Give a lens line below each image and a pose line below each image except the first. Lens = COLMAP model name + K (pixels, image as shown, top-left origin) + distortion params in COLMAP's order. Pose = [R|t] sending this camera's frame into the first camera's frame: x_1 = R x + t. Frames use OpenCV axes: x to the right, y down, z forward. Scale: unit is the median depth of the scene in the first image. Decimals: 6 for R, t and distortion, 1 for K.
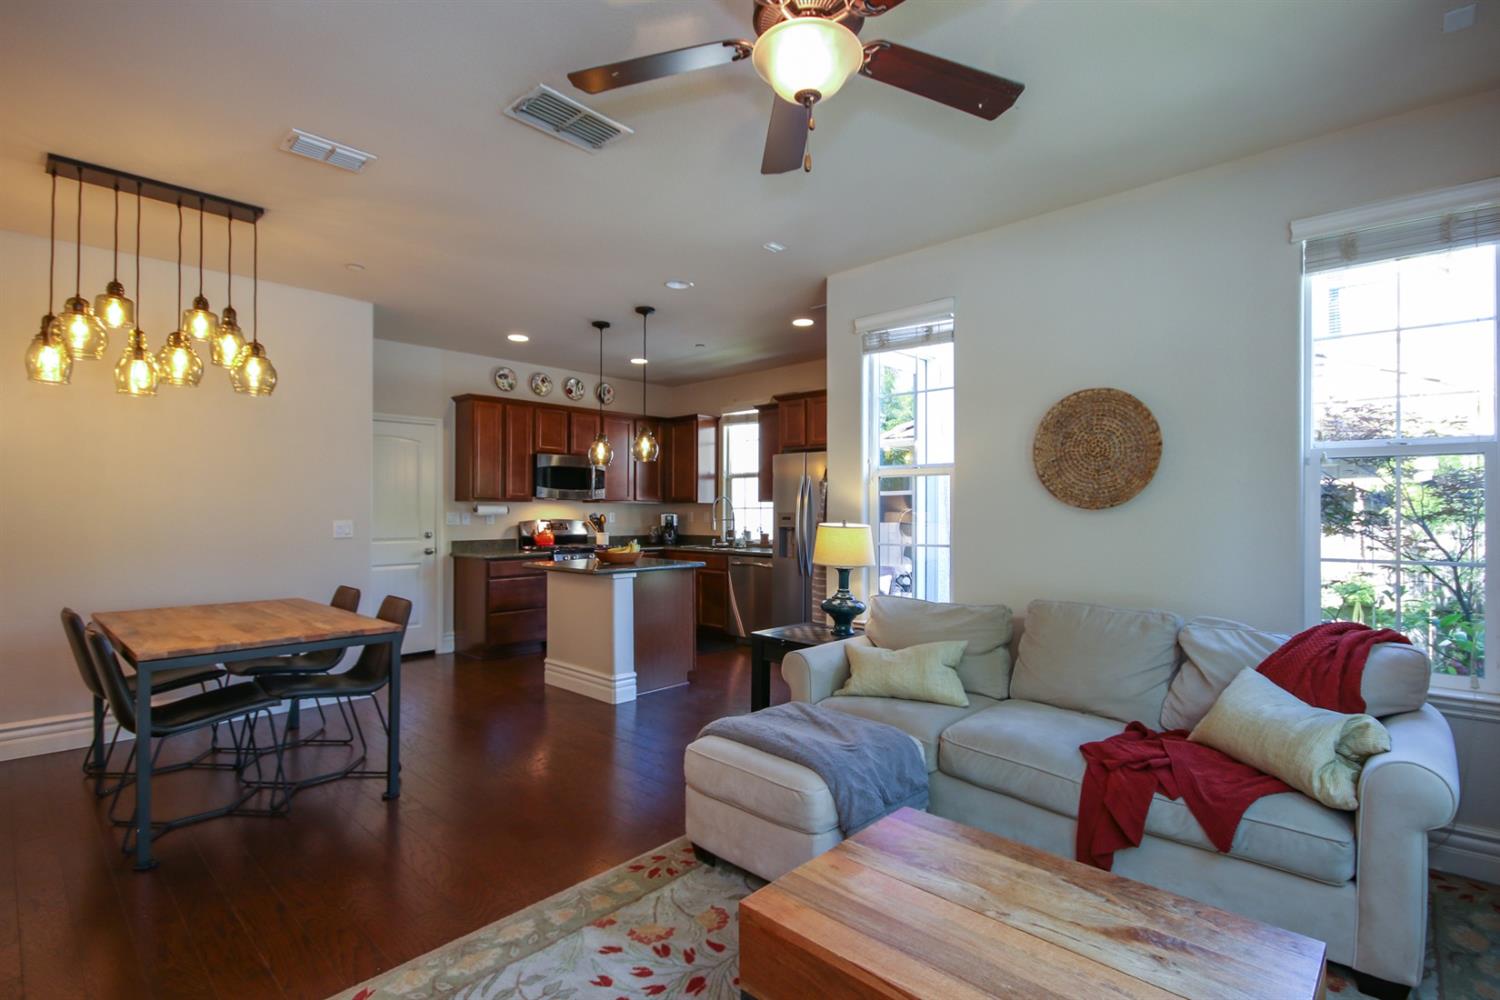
lens RADIAL K [[712.0, 0, 756.2], [0, 712.0, 505.7], [0, 0, 1]] dist [-0.005390, -0.001754]
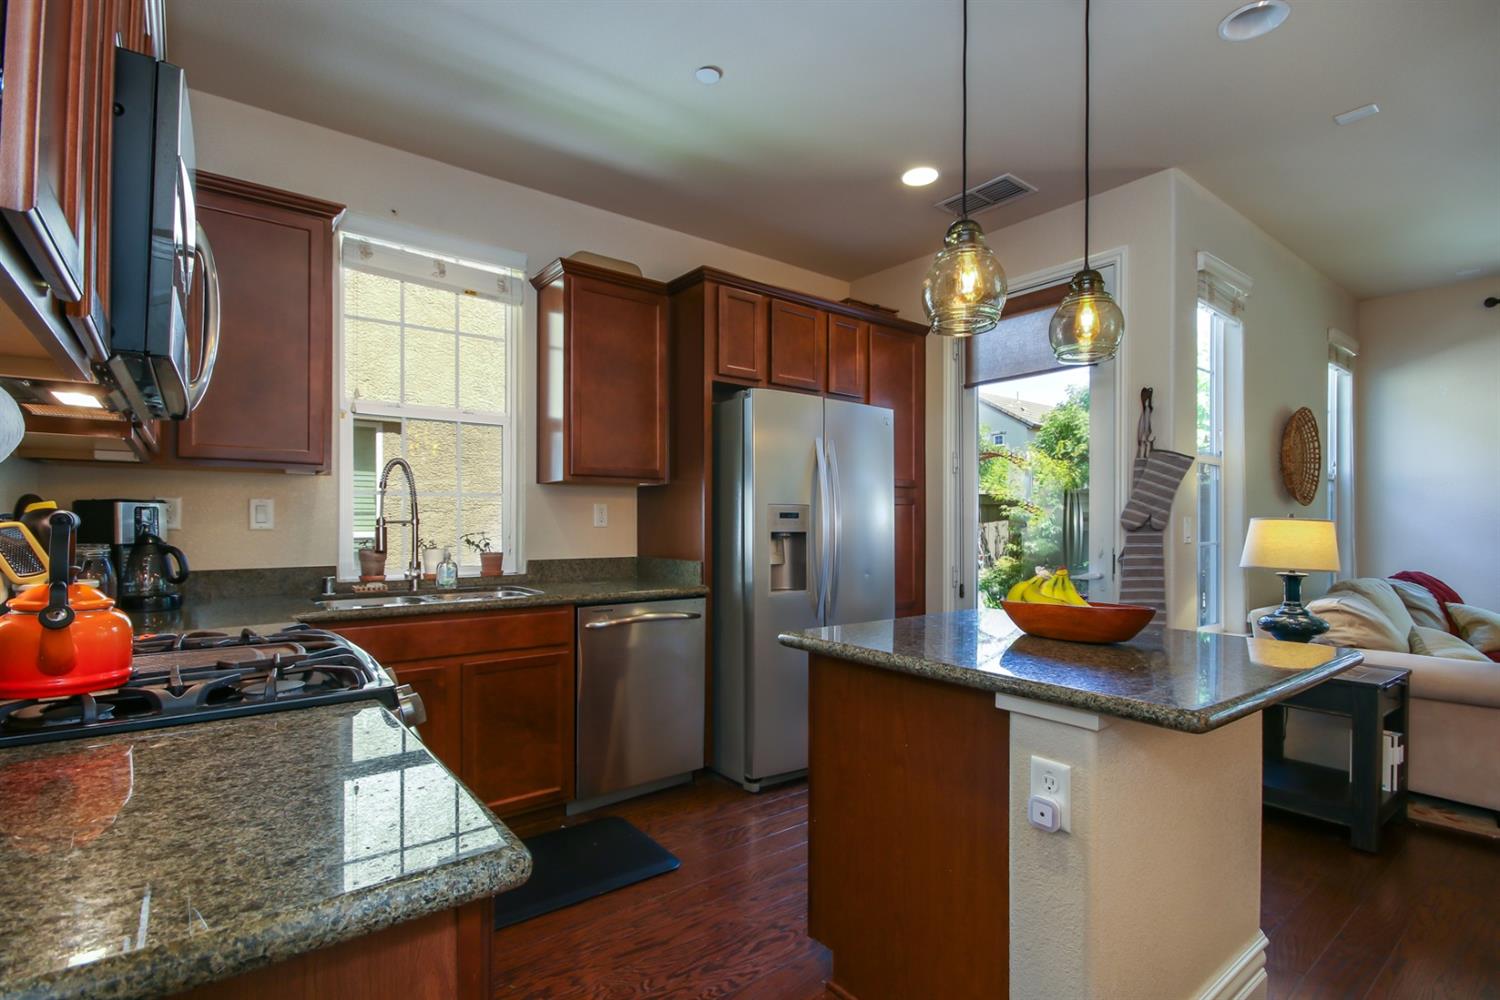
lens RADIAL K [[701.4, 0, 751.6], [0, 701.4, 521.4], [0, 0, 1]] dist [0.017051, -0.019676]
pose [[0.167906, 0.003475, 0.985797, -0.455089], [-0.009623, 0.999952, -0.001886, 0.022256], [-0.985756, -0.009170, 0.167931, 0.904026]]
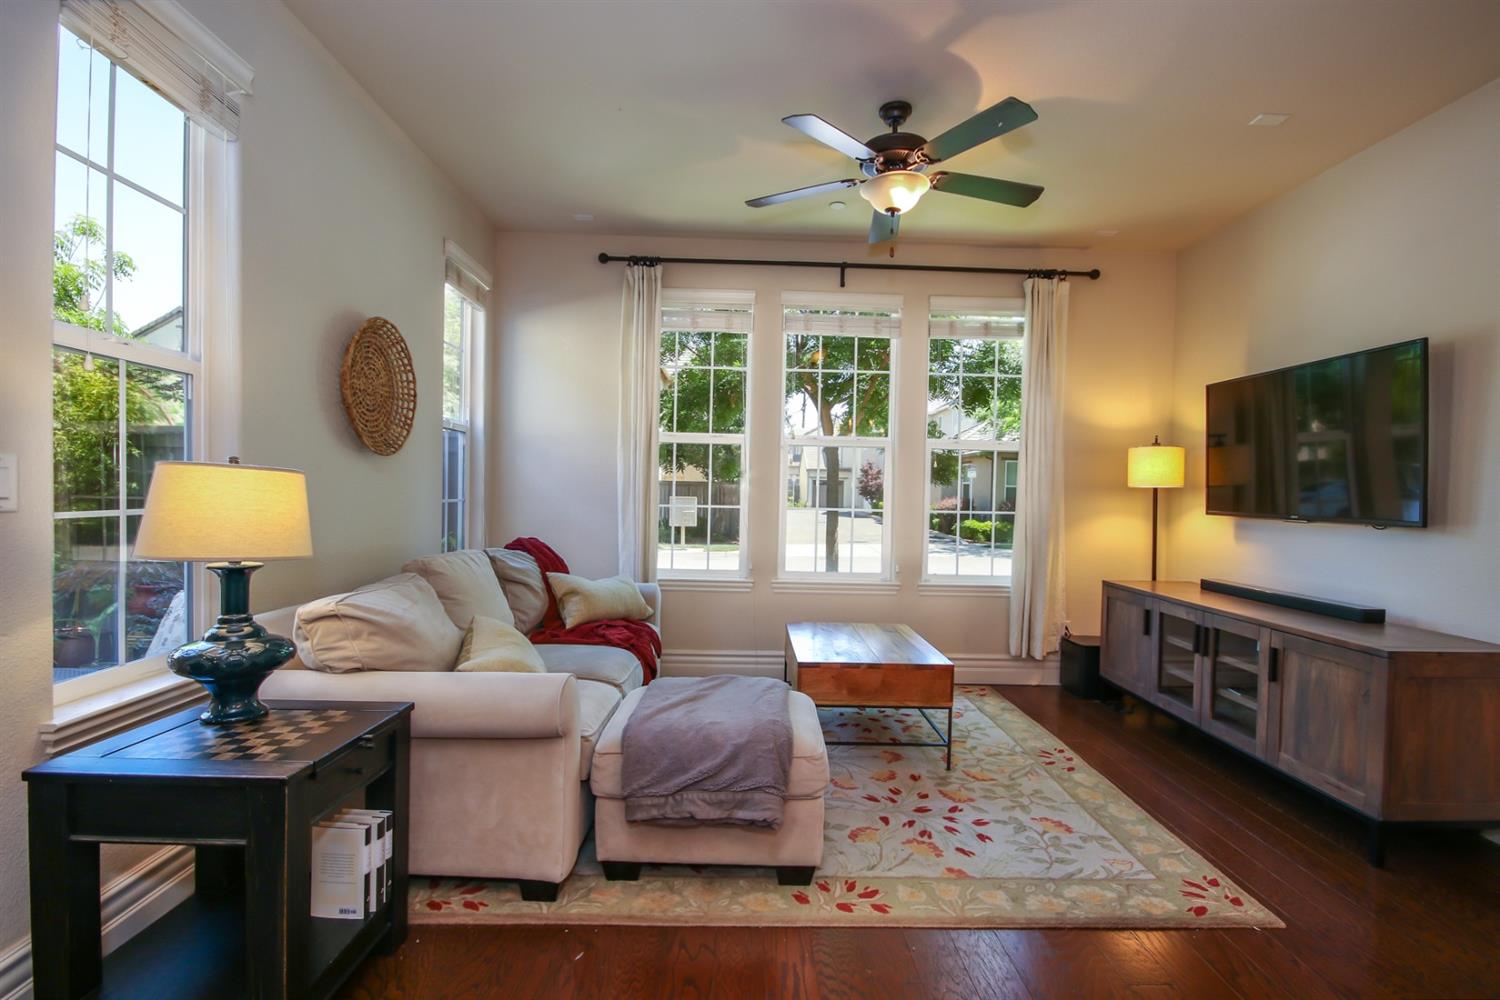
lens RADIAL K [[706.3, 0, 755.3], [0, 706.3, 507.3], [0, 0, 1]] dist [0.000884, -0.000355]
pose [[-0.697152, -0.028473, 0.716358, -0.251184], [-0.024940, 0.999569, 0.015459, 0.022804], [-0.716490, -0.007088, -0.697562, 0.668453]]
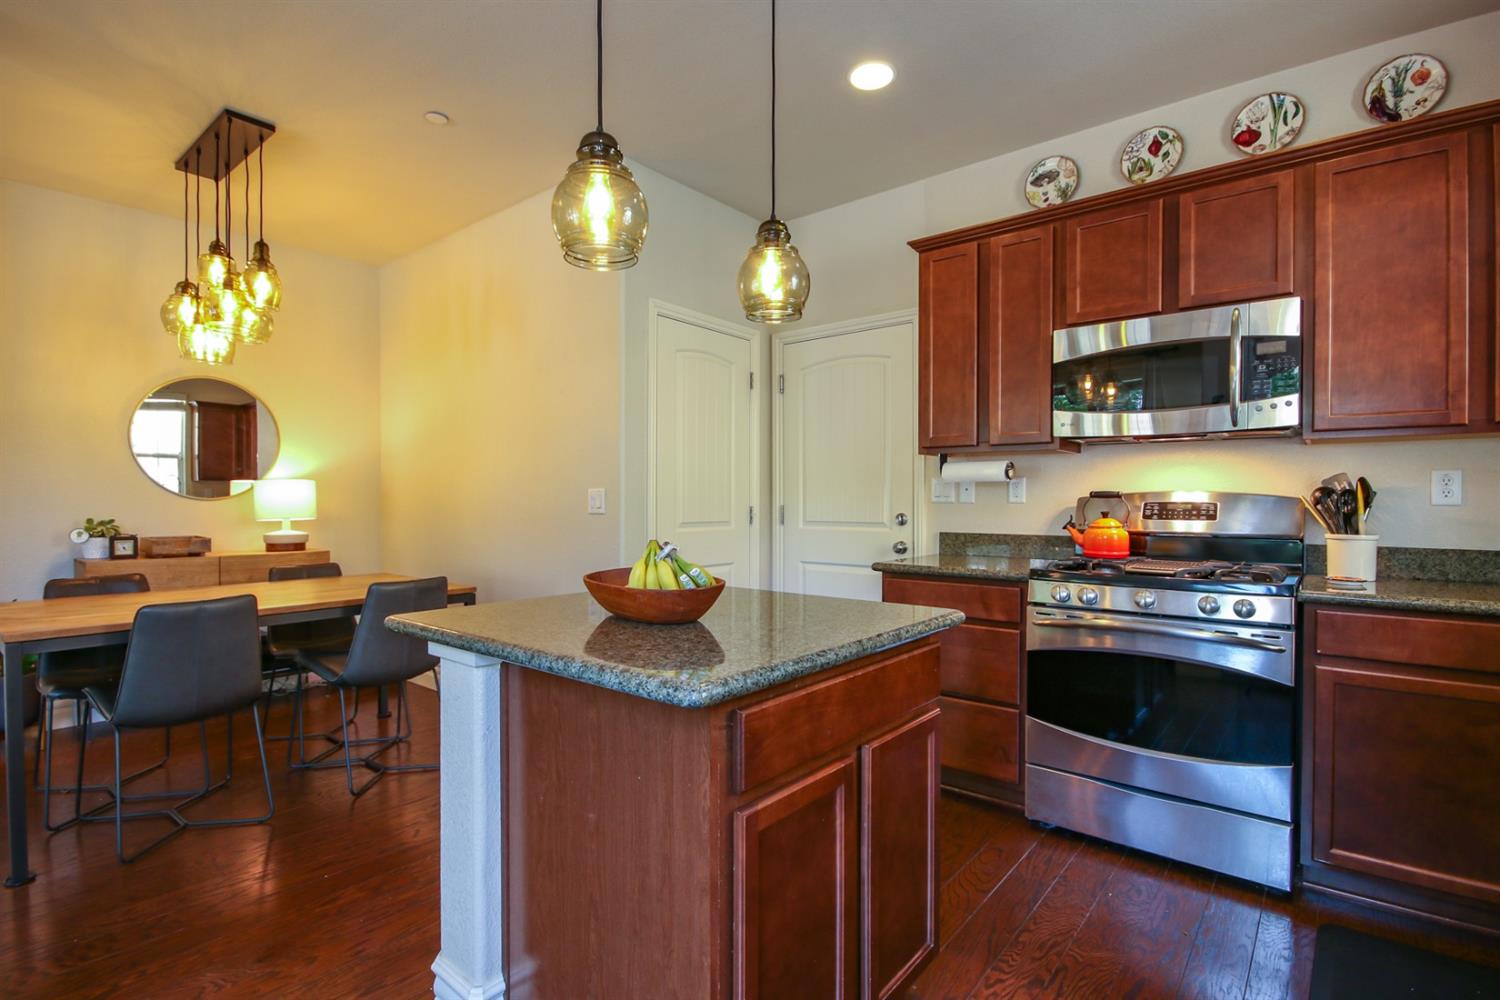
lens RADIAL K [[712.0, 0, 756.2], [0, 712.0, 505.7], [0, 0, 1]] dist [-0.005390, -0.001754]
pose [[0.061014, 0.009785, -0.998089, 0.097425], [0.005361, 0.999934, 0.010131, 0.024292], [0.998122, -0.005968, 0.060958, 0.852253]]
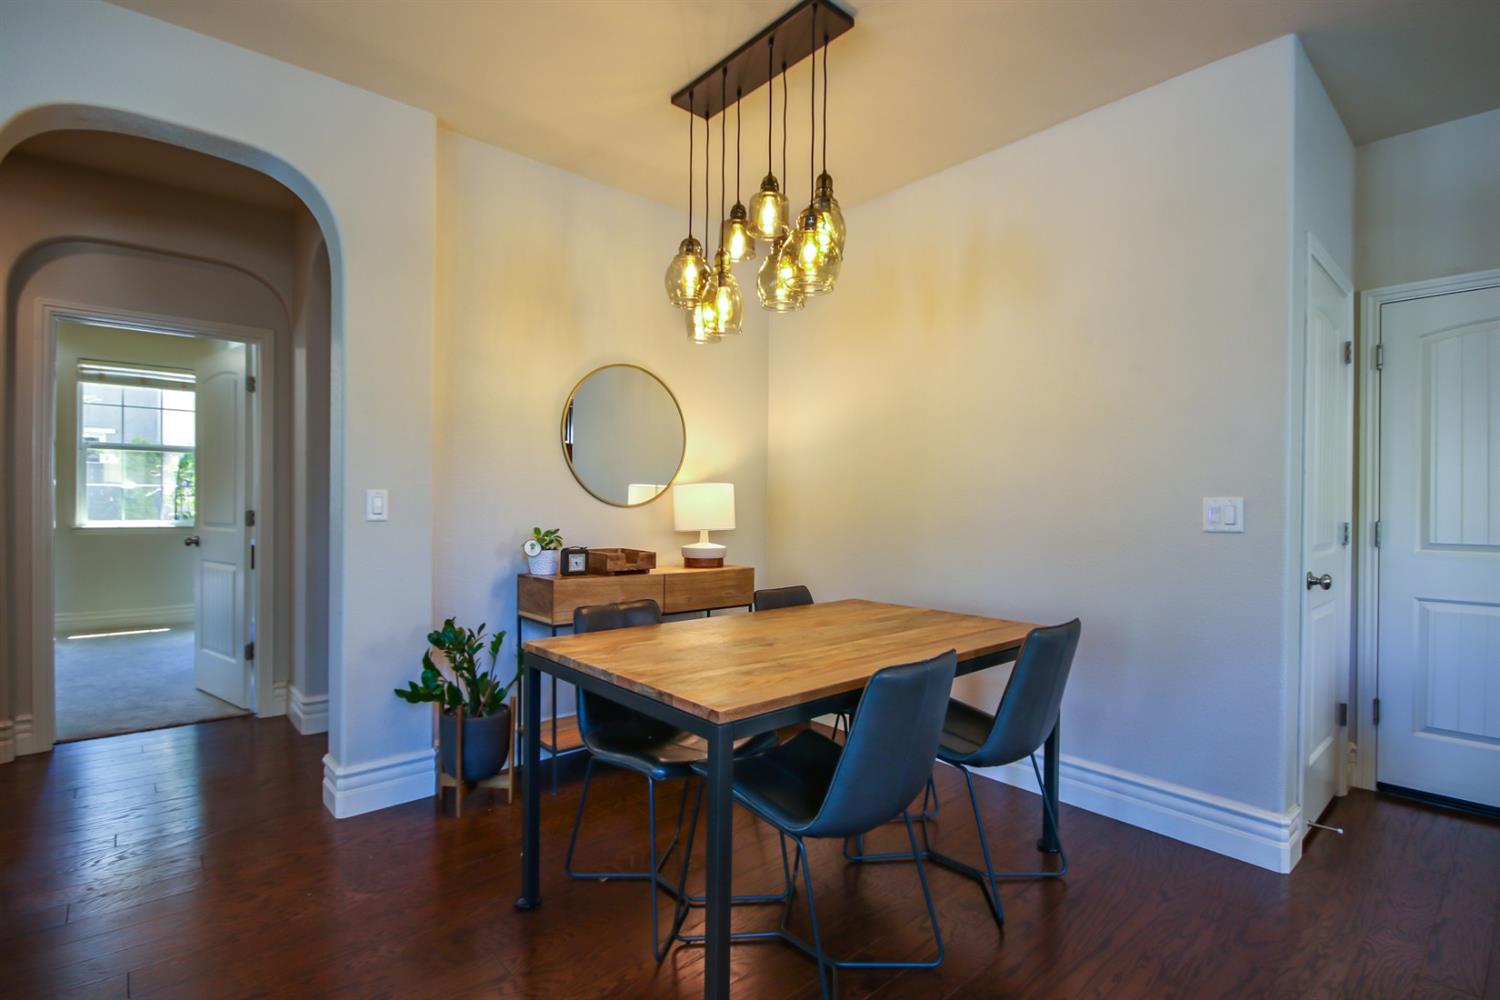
lens RADIAL K [[696.2, 0, 752.5], [0, 696.2, 505.4], [0, 0, 1]] dist [-0.002564, -0.000501]
pose [[-0.100527, 0.001525, -0.994933, -0.040769], [-0.003818, 0.999991, 0.001918, 0.020544], [0.994927, 0.003992, -0.100520, 0.545874]]
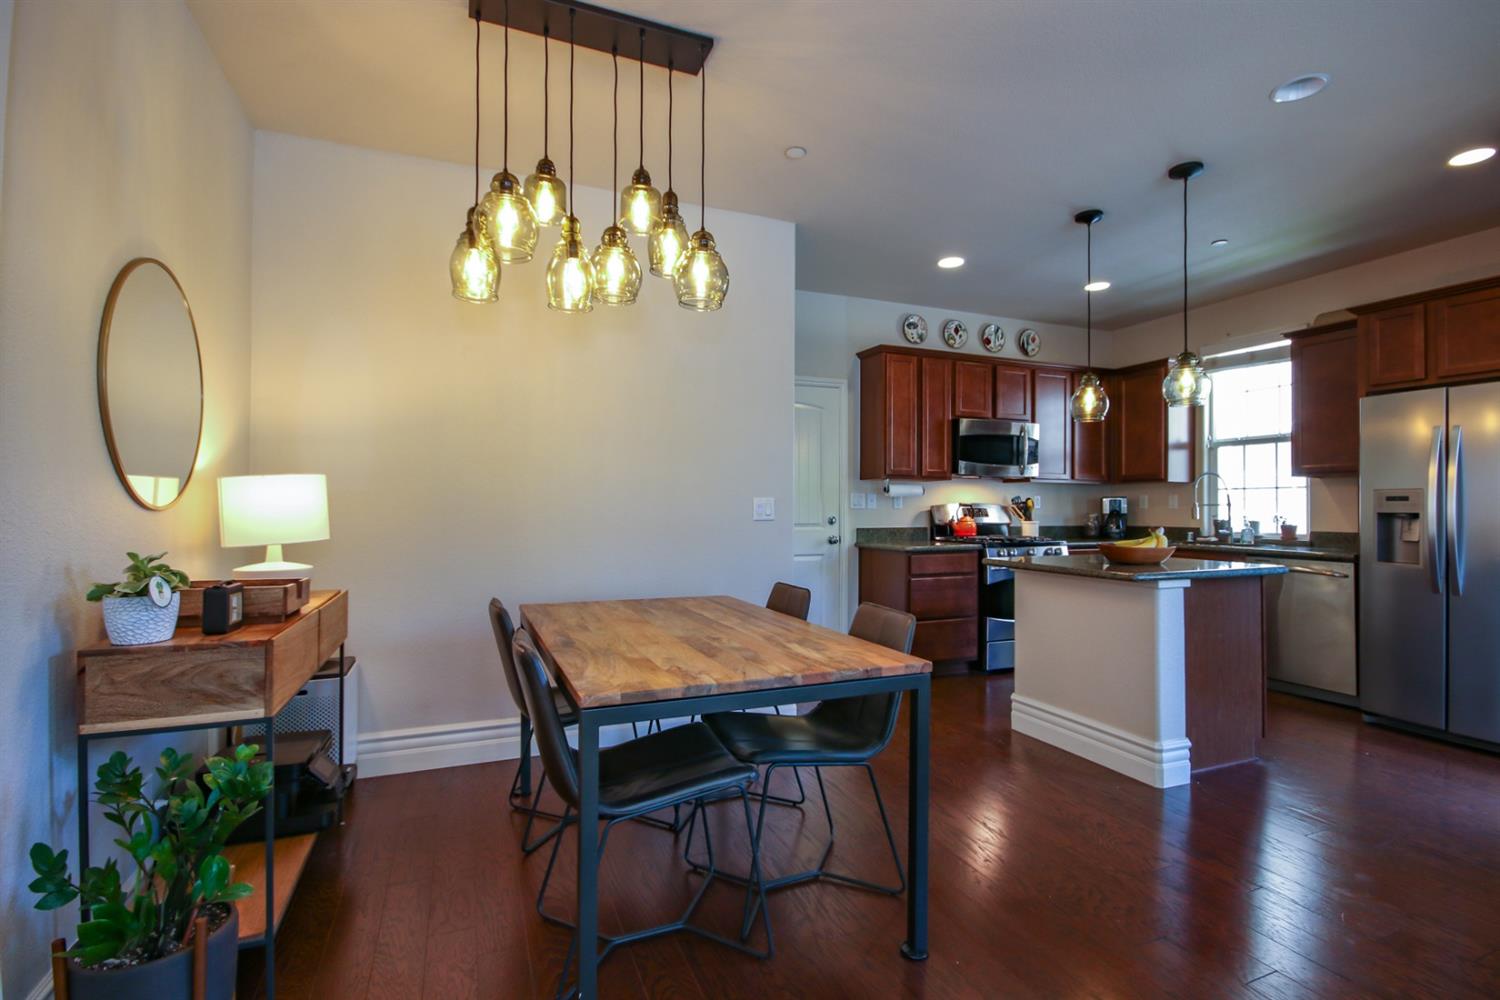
lens RADIAL K [[707.1, 0, 750.0], [0, 707.1, 500.0], [0, 0, 1]] dist [-0.007782, -0.000615]
pose [[0.907214, -0.000836, -0.420668, -0.200920], [0.000547, 1.000000, -0.000806, 0.018094], [0.420668, 0.000501, 0.907214, 0.210860]]
